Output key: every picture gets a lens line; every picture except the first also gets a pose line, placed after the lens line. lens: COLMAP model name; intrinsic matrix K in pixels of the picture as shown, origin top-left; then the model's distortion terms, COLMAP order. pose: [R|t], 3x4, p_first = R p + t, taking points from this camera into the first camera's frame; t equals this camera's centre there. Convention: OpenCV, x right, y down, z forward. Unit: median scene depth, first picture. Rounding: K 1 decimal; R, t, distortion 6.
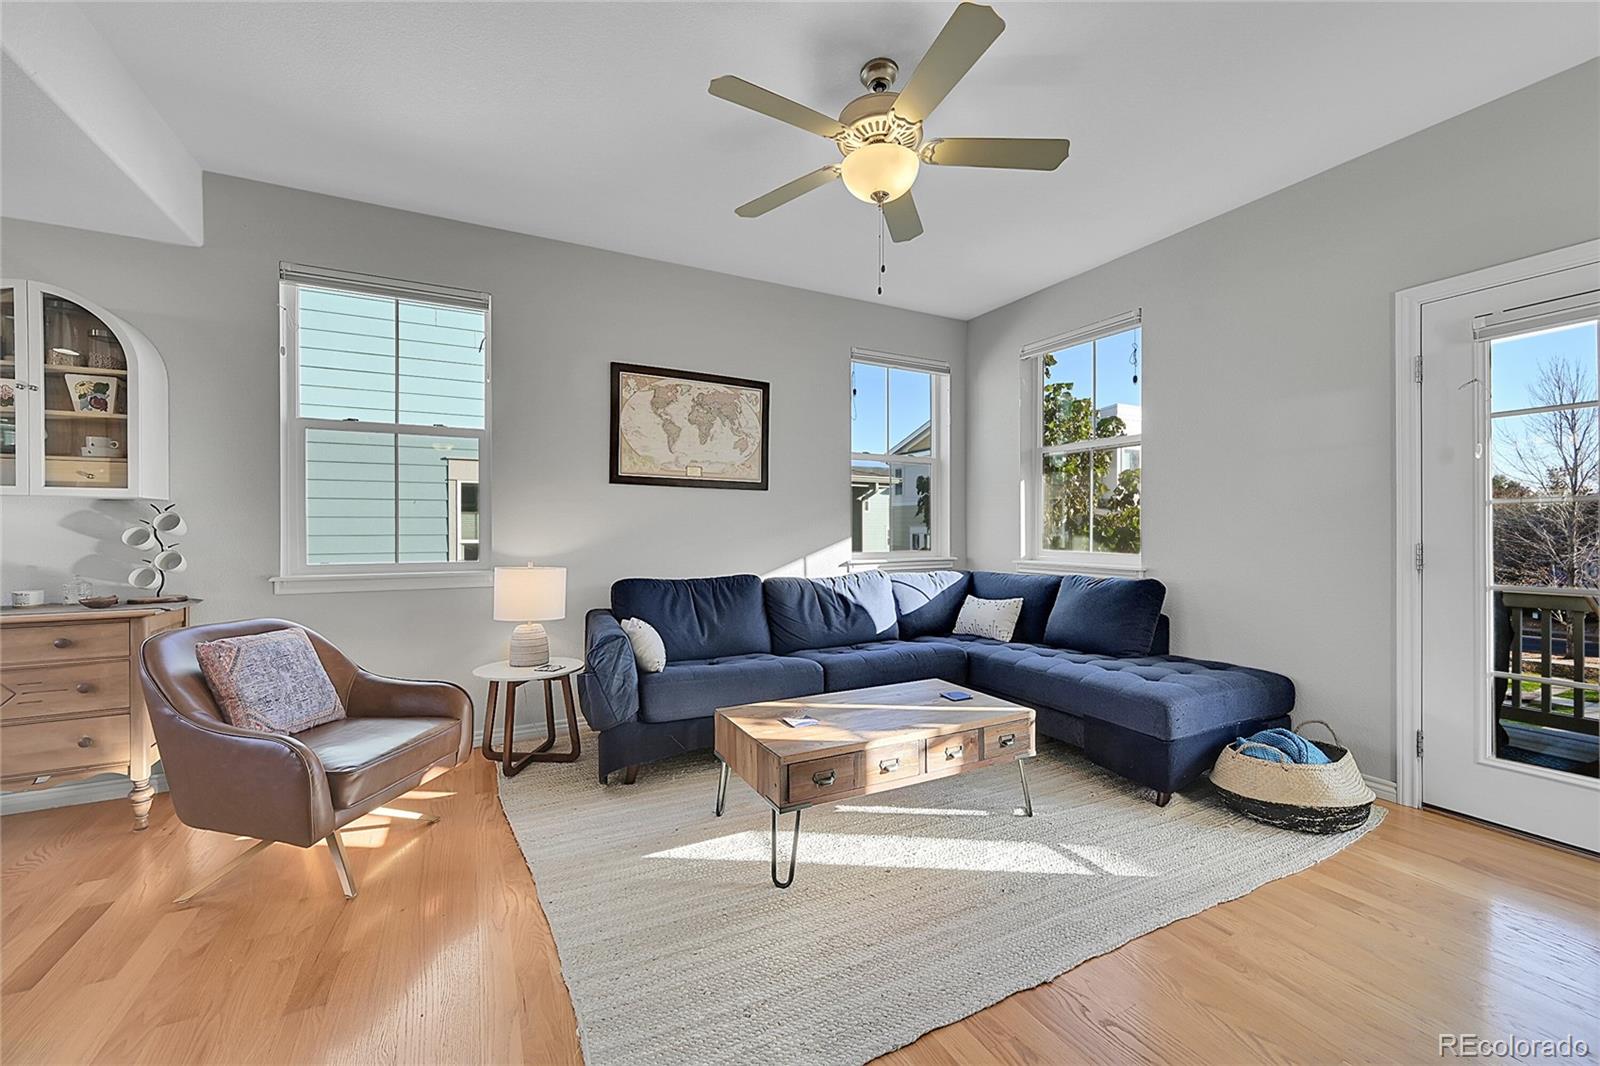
lens RADIAL K [[626.1, 0, 807.2], [0, 626.1, 527.6], [0, 0, 1]] dist [-0.000305, 0.000281]
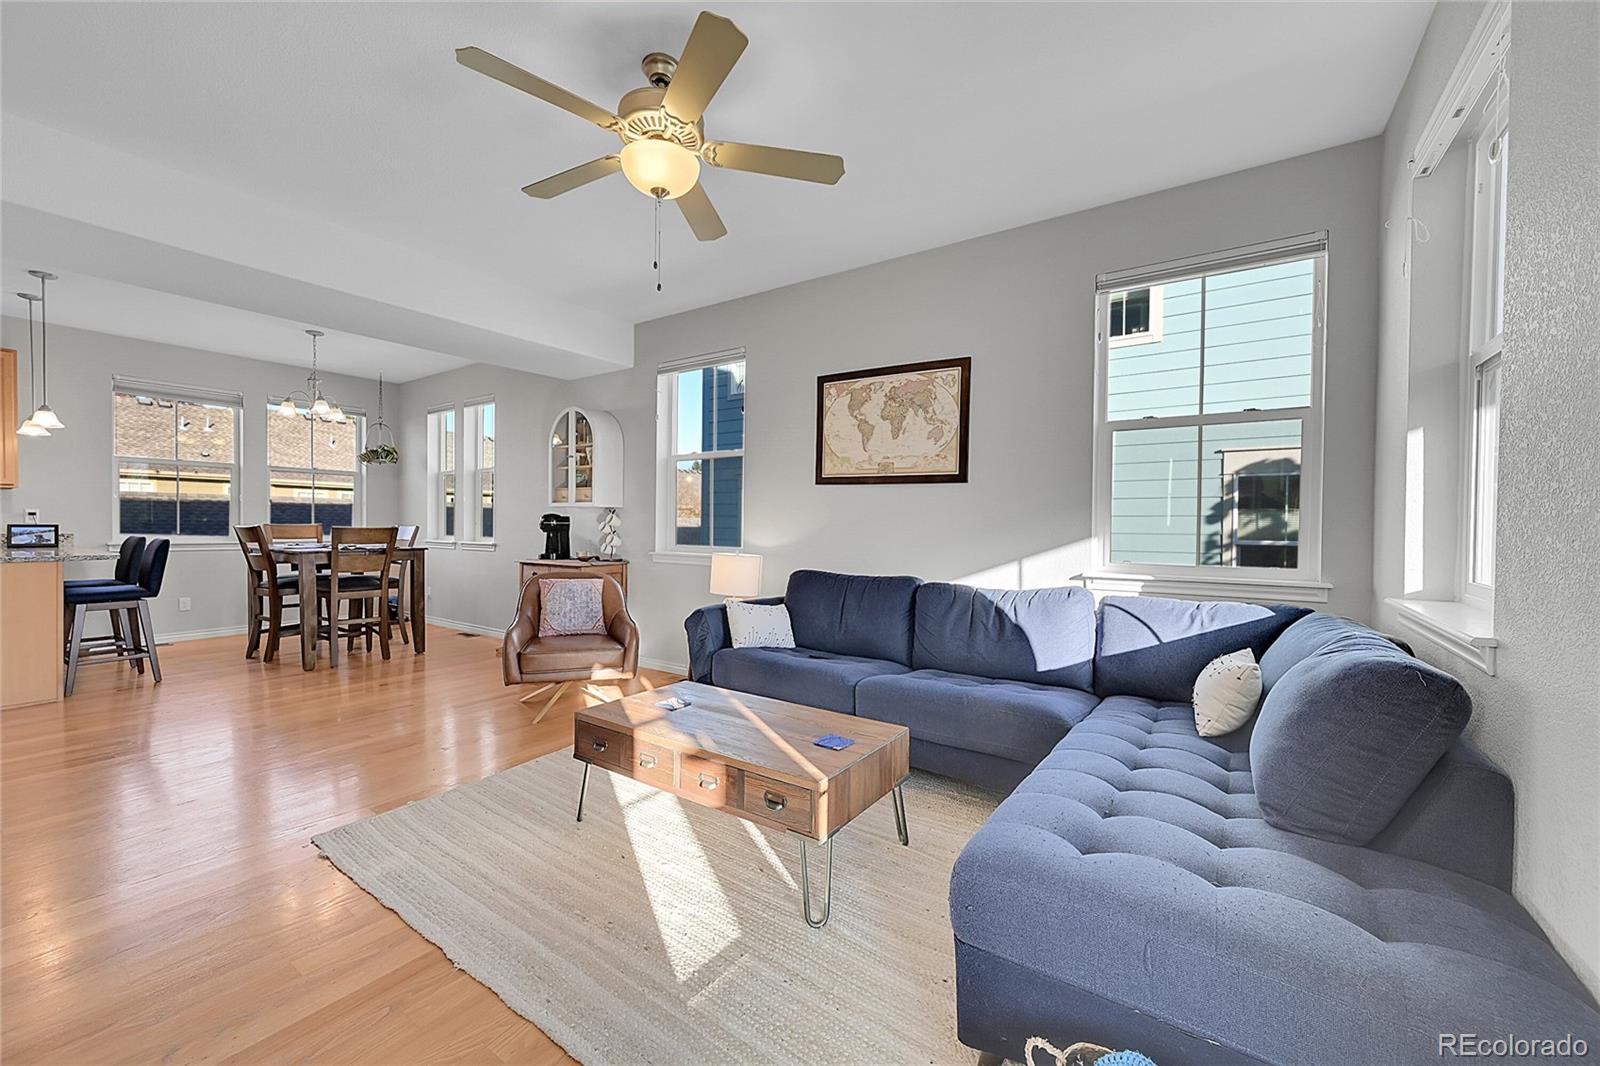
lens RADIAL K [[626.1, 0, 794.7], [0, 626.1, 531.7], [0, 0, 1]] dist [-0.000305, 0.000281]
pose [[0.460346, 0.022560, -0.887453, 0.642280], [-0.004877, 0.999726, 0.022885, -0.010619], [0.887726, -0.006207, 0.460330, 0.421066]]
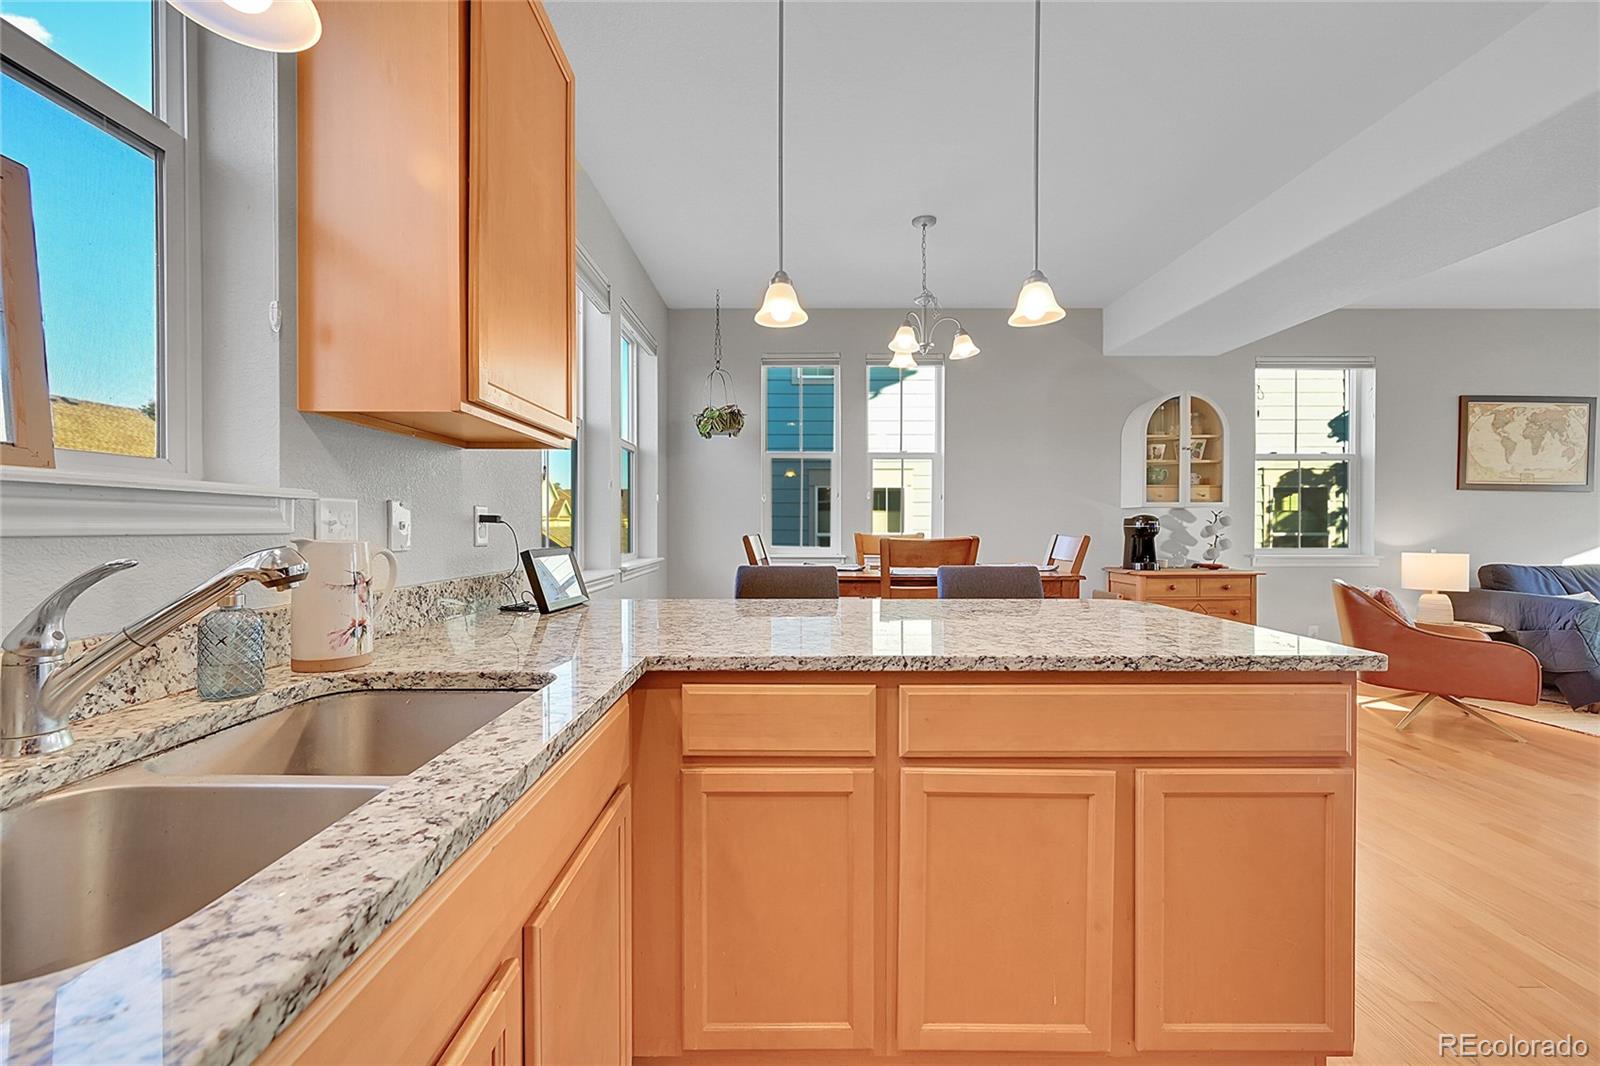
lens RADIAL K [[468.8, 0, 795.9], [0, 468.8, 526.1], [0, 0, 1]] dist [0.001629, 0.000092]
pose [[0.881449, 0.008513, -0.472202, -1.012725], [-0.000978, 0.999868, 0.016200, -0.009380], [0.472277, -0.013818, 0.881342, -0.484393]]
